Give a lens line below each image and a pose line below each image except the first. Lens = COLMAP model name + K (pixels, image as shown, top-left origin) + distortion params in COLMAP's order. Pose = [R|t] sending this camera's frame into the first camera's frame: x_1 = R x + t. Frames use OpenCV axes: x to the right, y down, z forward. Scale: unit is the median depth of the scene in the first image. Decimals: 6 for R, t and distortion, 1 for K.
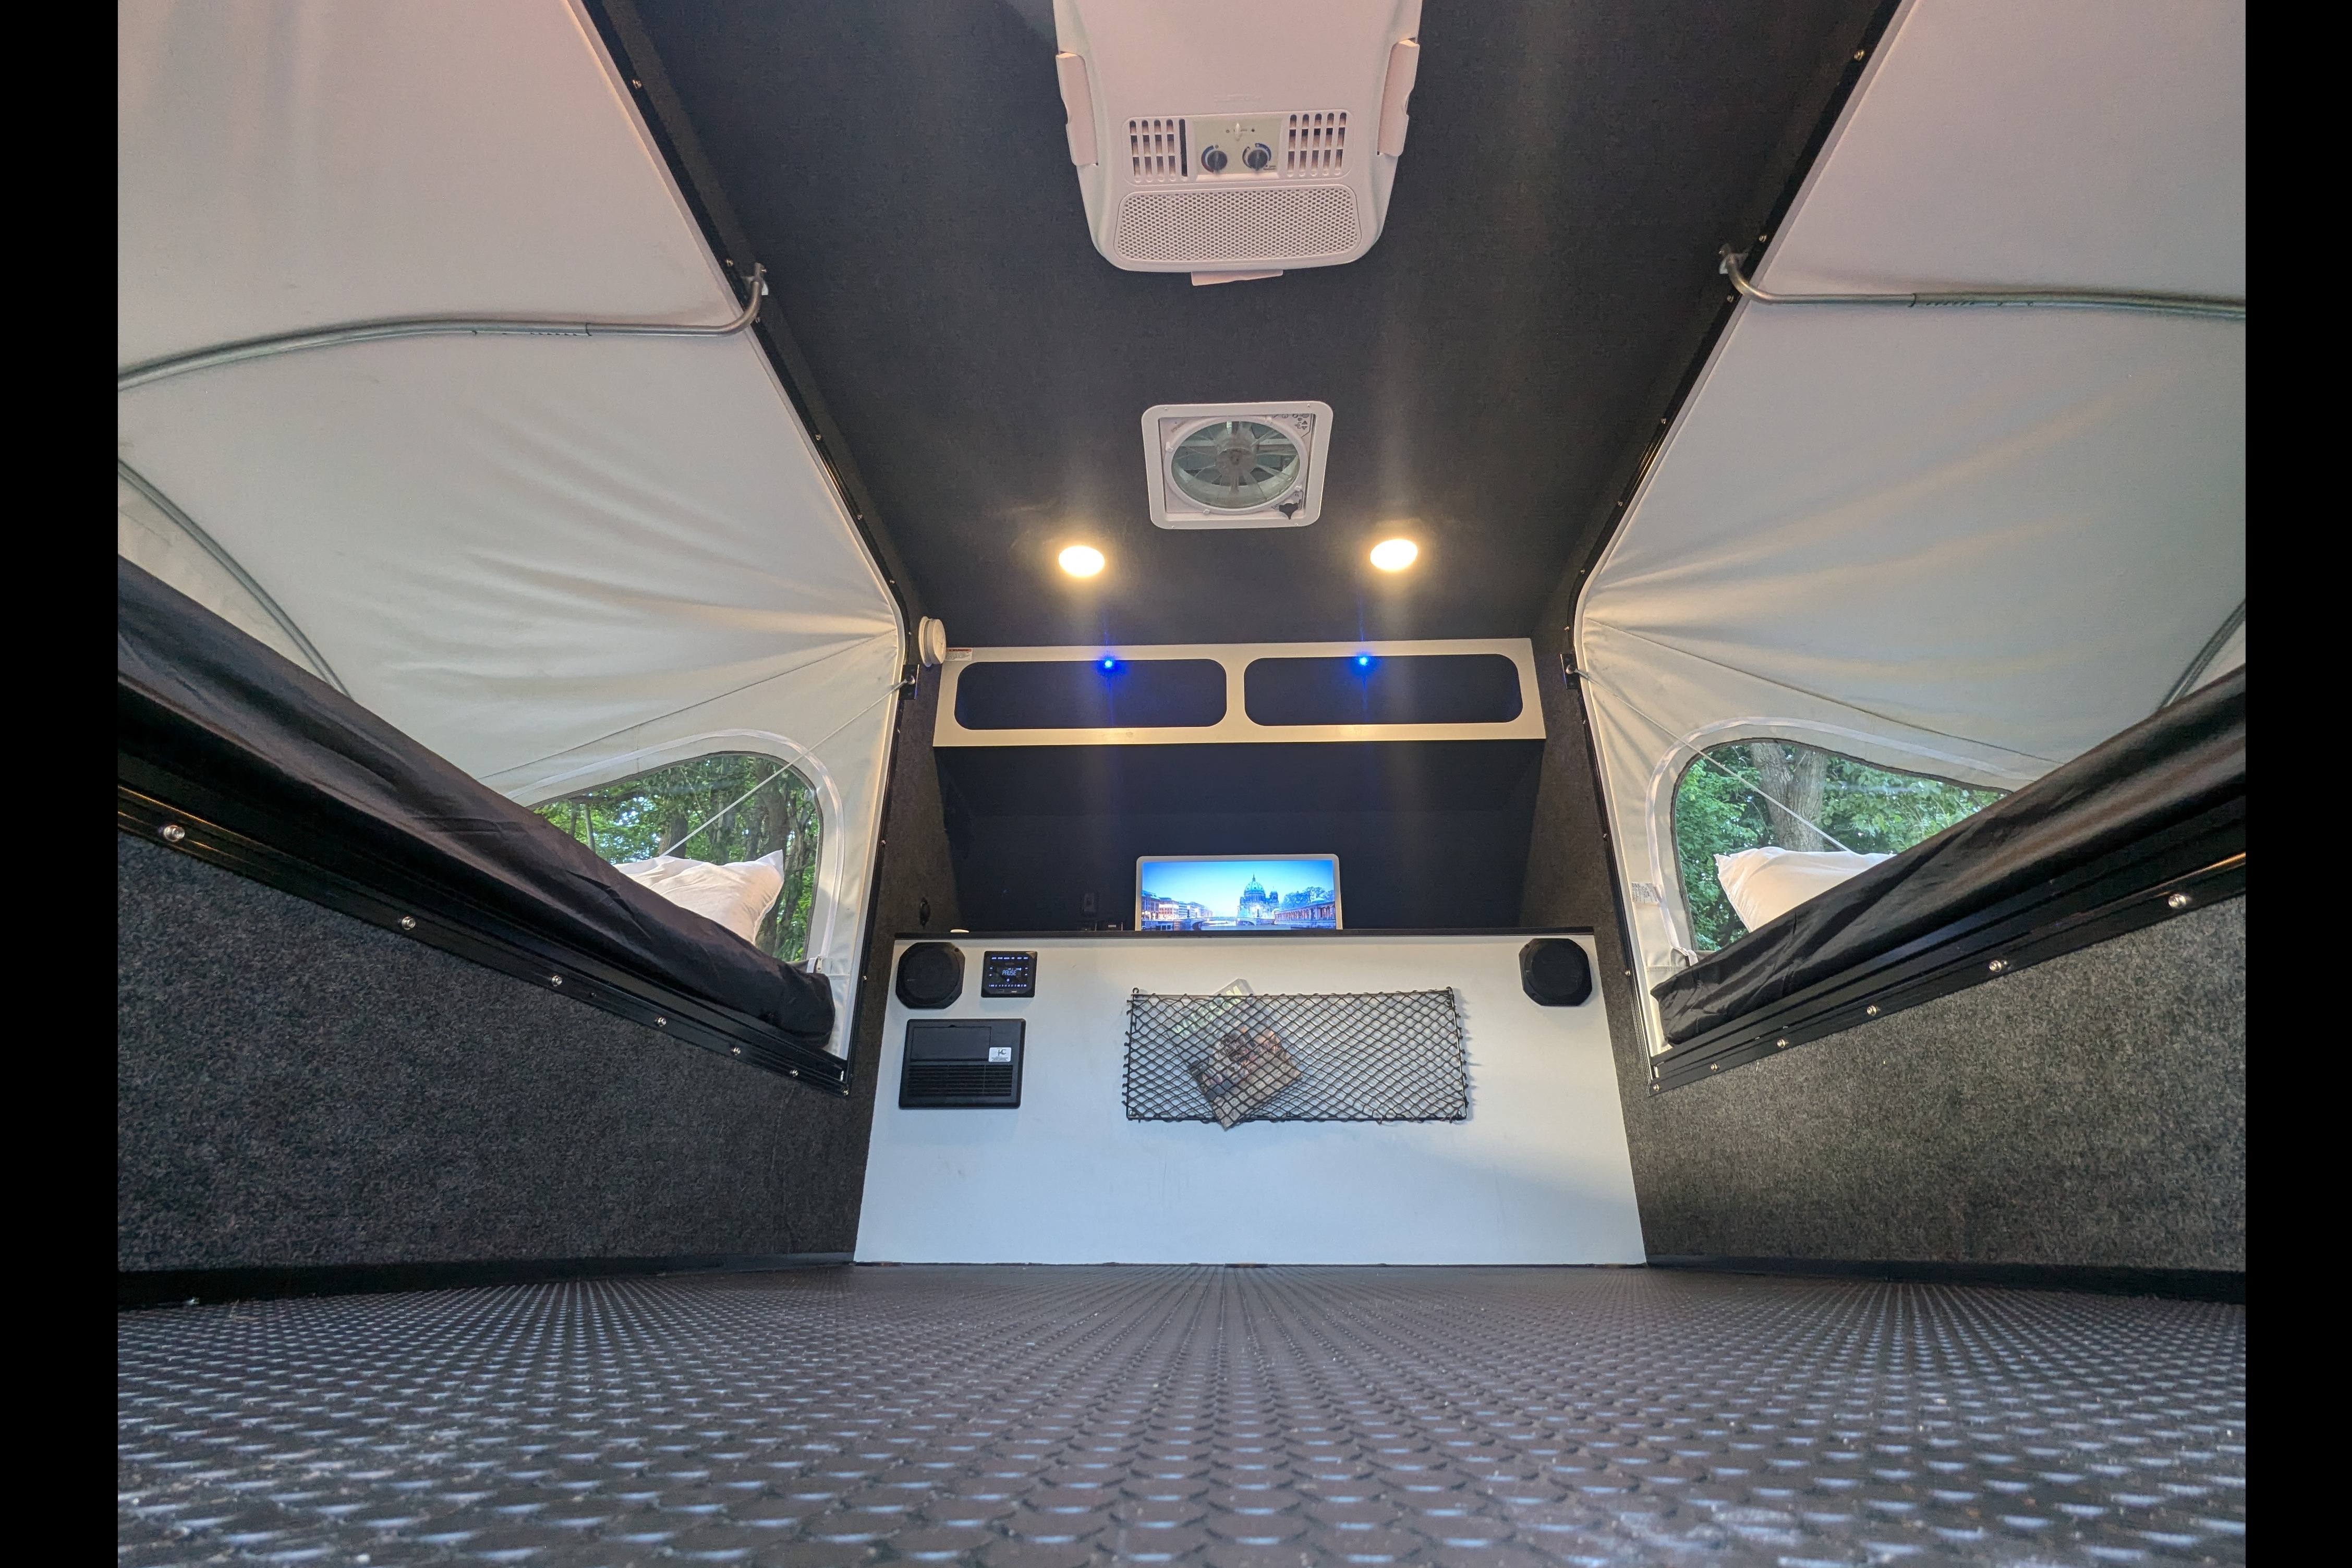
lens RADIAL K [[1005.0, 0, 1180.2], [0, 1005.0, 771.0], [0, 0, 1]] dist [0.000904, -0.000013]
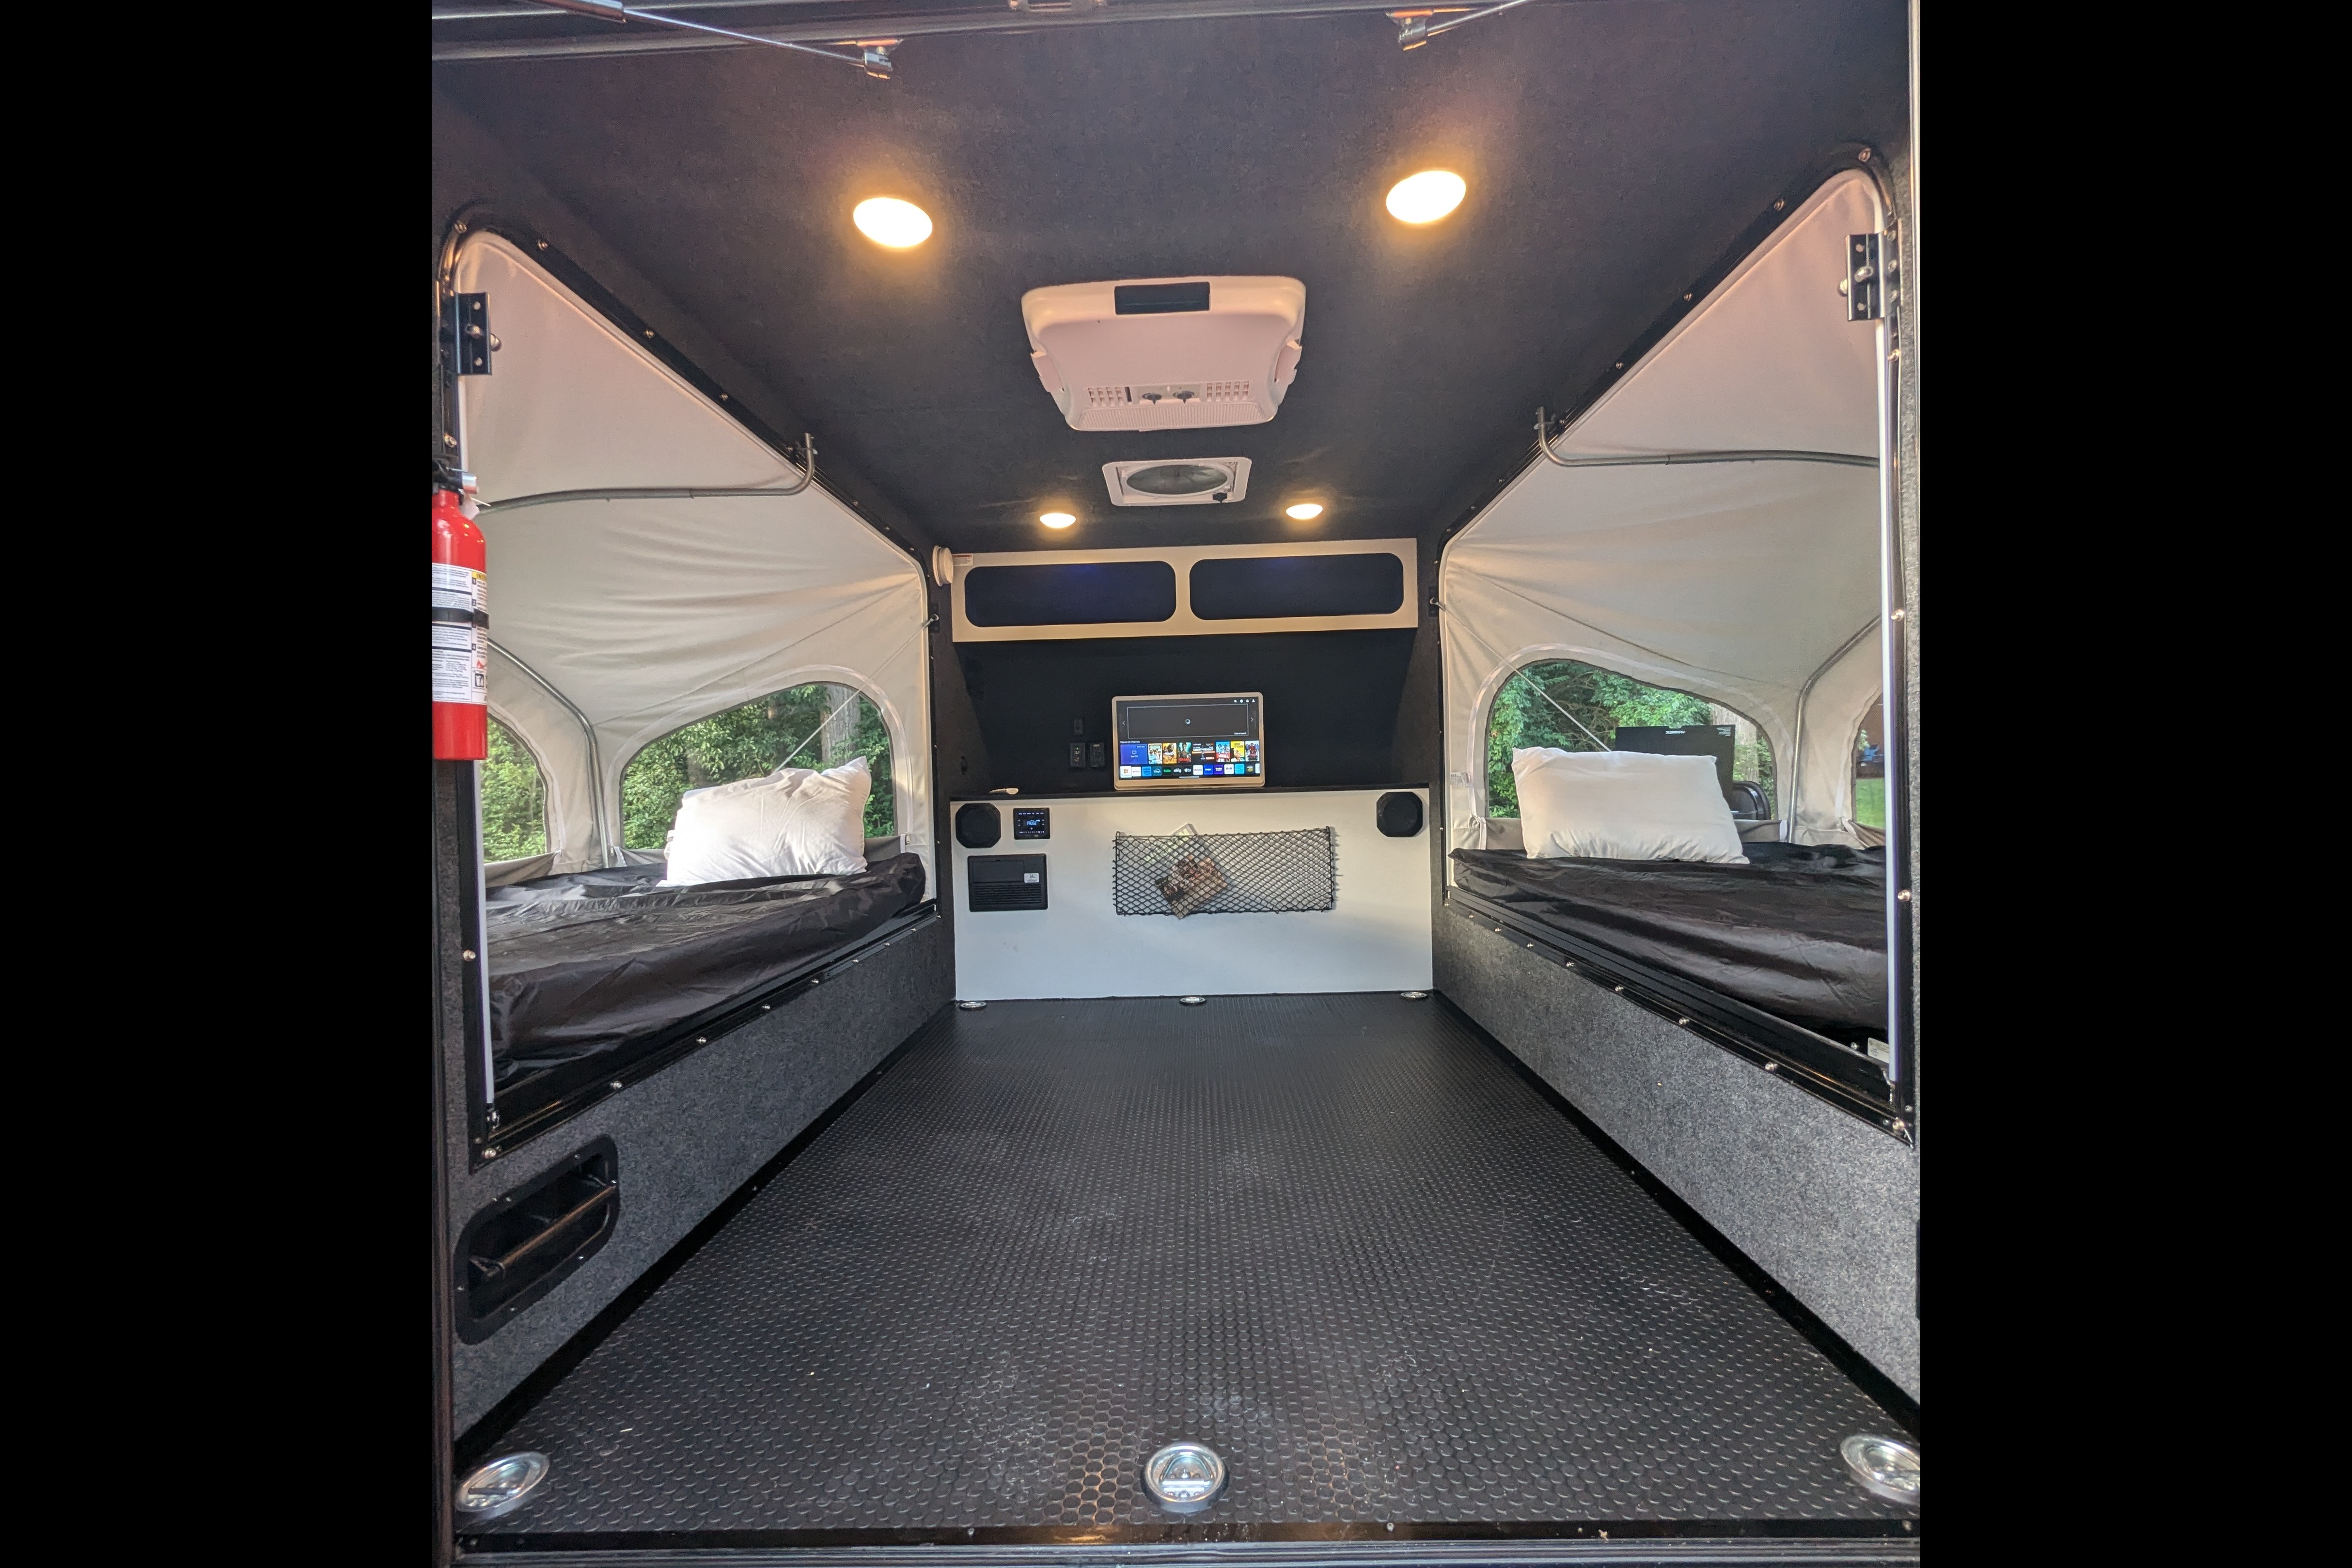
lens RADIAL K [[920.7, 0, 1158.0], [0, 920.7, 796.1], [0, 0, 1]] dist [-0.000019, -0.000016]
pose [[0.999373, -0.035286, 0.003072, 0.012509], [0.030568, 0.903037, 0.428474, -0.416692], [-0.017894, -0.428111, 0.903549, -0.211021]]
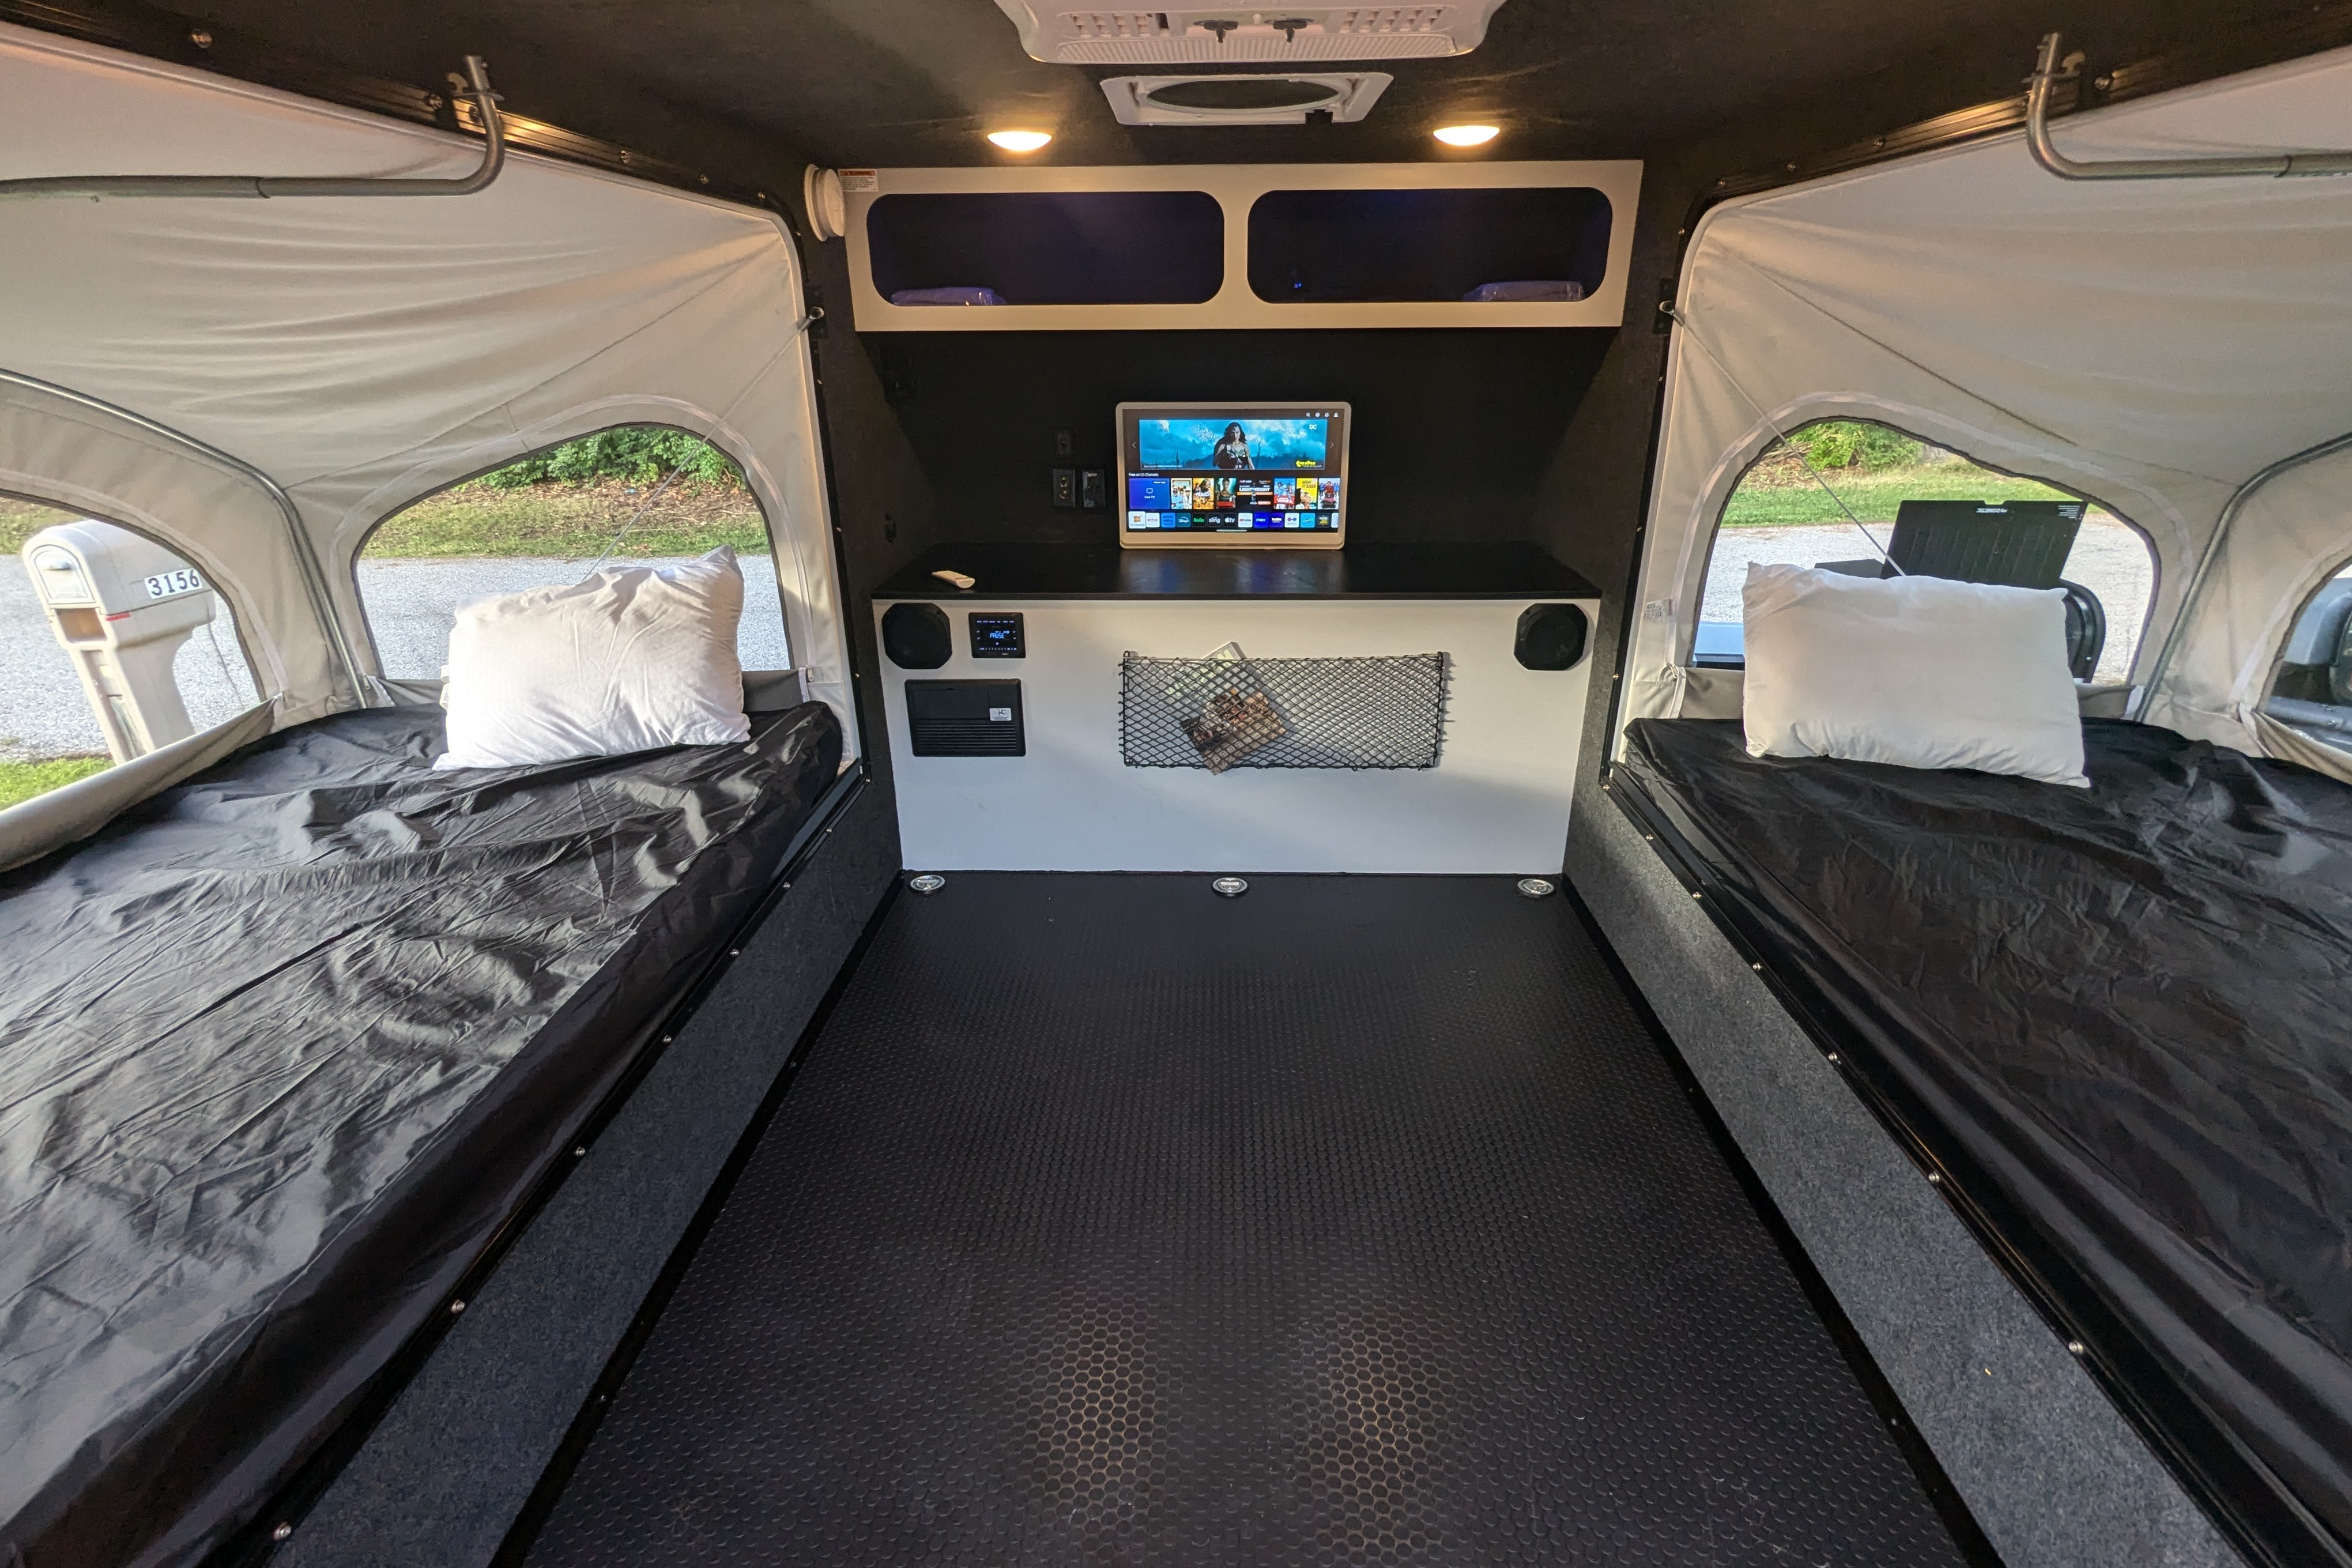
lens RADIAL K [[1106.9, 0, 1176.0], [0, 1106.9, 784.0], [0, 0, 1]] dist [-0.000139, 0.000224]
pose [[0.999805, -0.019731, 0.000820, 0.001021], [0.012960, 0.686889, 0.726647, -0.494007], [-0.014901, -0.726495, 0.687011, 0.151122]]
